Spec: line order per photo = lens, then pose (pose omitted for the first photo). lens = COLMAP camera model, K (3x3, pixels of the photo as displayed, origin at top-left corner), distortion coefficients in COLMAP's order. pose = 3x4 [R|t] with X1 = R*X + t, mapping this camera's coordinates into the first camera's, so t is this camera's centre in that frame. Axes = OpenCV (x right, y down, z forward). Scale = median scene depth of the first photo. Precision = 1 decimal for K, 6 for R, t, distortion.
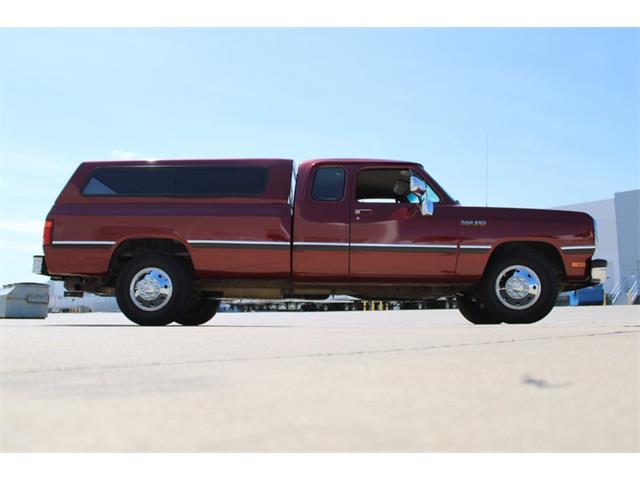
lens RADIAL K [[567.5, 0, 320.0], [0, 567.5, 240.0], [0, 0, 1]] dist [-0.079423, 0.005297]
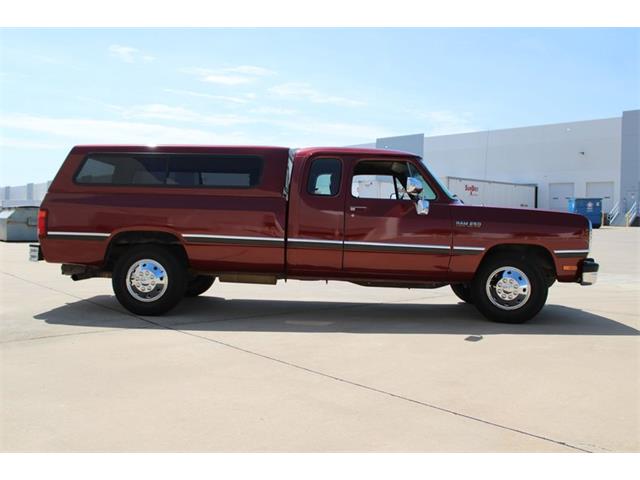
lens RADIAL K [[567.5, 0, 320.0], [0, 567.5, 240.0], [0, 0, 1]] dist [-0.079423, 0.005297]
pose [[0.999729, 0.023237, 0.001478, 0.008565], [-0.023162, 0.986000, 0.165131, -0.157342], [0.002380, -0.165121, 0.986270, 0.010250]]
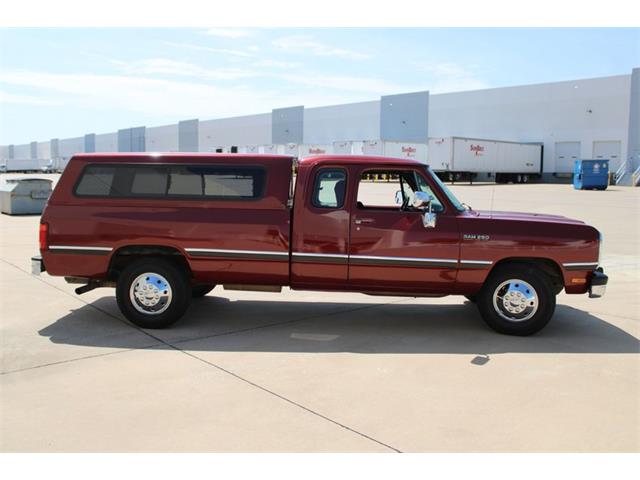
lens RADIAL K [[564.8, 0, 320.0], [0, 564.8, 240.0], [0, 0, 1]] dist [-0.074455, 0.009452]
pose [[0.999810, 0.018829, -0.005034, 0.005769], [-0.017072, 0.970652, 0.239883, -0.248834], [0.009403, -0.239752, 0.970789, 0.049507]]
